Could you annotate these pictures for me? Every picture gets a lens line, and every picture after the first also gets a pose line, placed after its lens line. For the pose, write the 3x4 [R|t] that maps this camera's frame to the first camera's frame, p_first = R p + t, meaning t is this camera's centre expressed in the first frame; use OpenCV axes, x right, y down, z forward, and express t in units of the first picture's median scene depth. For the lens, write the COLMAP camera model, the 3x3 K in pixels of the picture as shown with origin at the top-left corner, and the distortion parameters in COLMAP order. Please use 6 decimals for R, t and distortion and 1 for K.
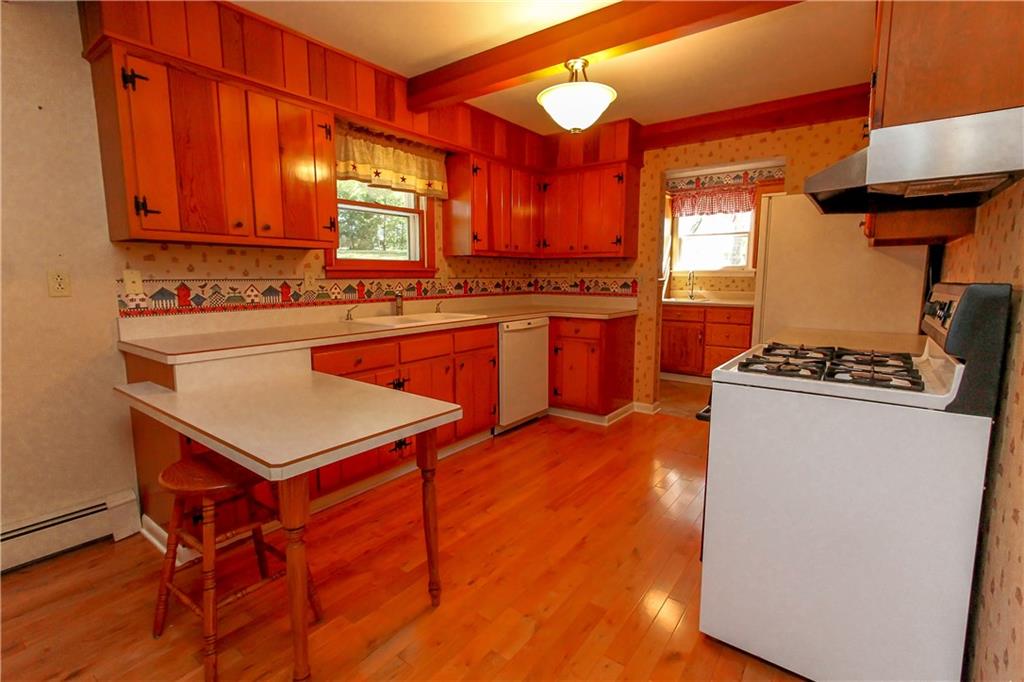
lens RADIAL K [[472.3, 0, 492.0], [0, 472.3, 337.6], [0, 0, 1]] dist [-0.028790, -0.000091]
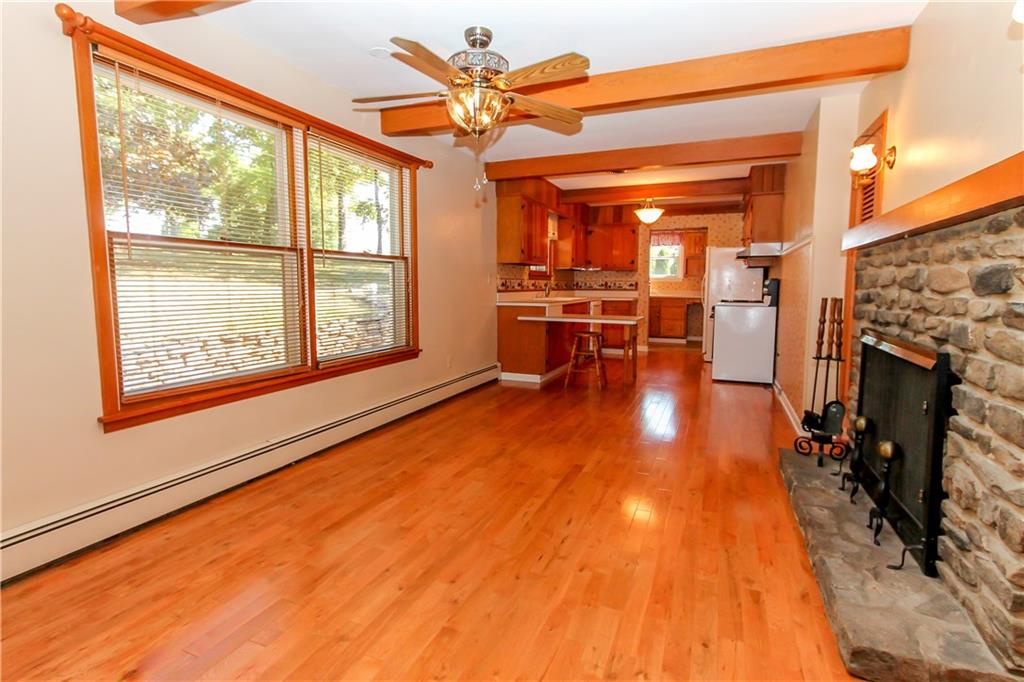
lens RADIAL K [[496.2, 0, 509.0], [0, 496.2, 333.3], [0, 0, 1]] dist [0.001886, 0.001539]
pose [[0.961925, -0.022667, 0.272372, -0.804166], [0.032380, 0.998988, -0.031218, 0.142404], [-0.271389, 0.038849, 0.961685, -0.860967]]
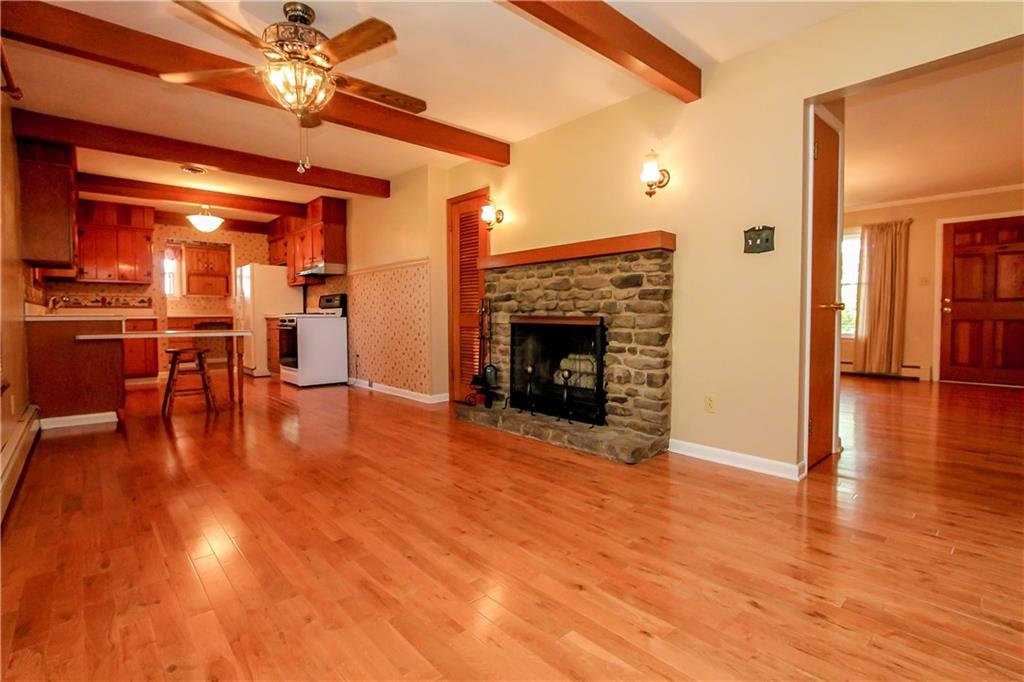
lens RADIAL K [[485.8, 0, 518.1], [0, 485.8, 334.0], [0, 0, 1]] dist [-0.017788, 0.000159]
pose [[0.161999, -0.041115, 0.985934, -1.213239], [0.134742, 0.990695, 0.019175, 0.152016], [-0.977549, 0.129740, 0.166031, -0.556158]]
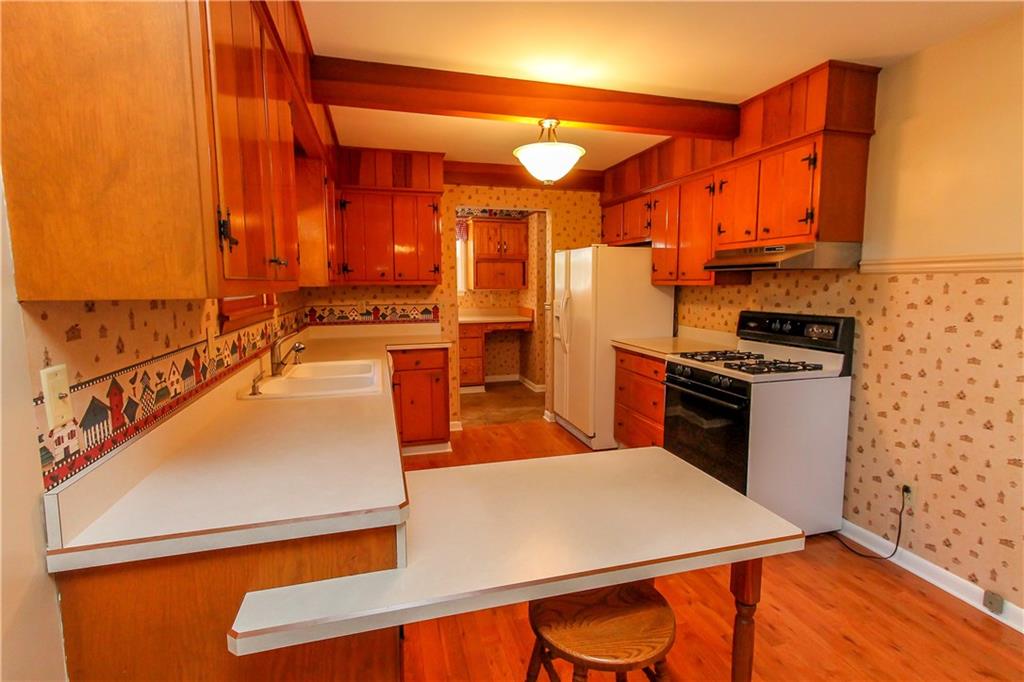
lens RADIAL K [[485.8, 0, 518.1], [0, 485.8, 334.0], [0, 0, 1]] dist [-0.017788, 0.000159]
pose [[0.579780, -0.091533, 0.809615, -0.482128], [0.112874, 0.993112, 0.031447, -0.077704], [-0.806917, 0.073152, 0.586118, 0.244688]]
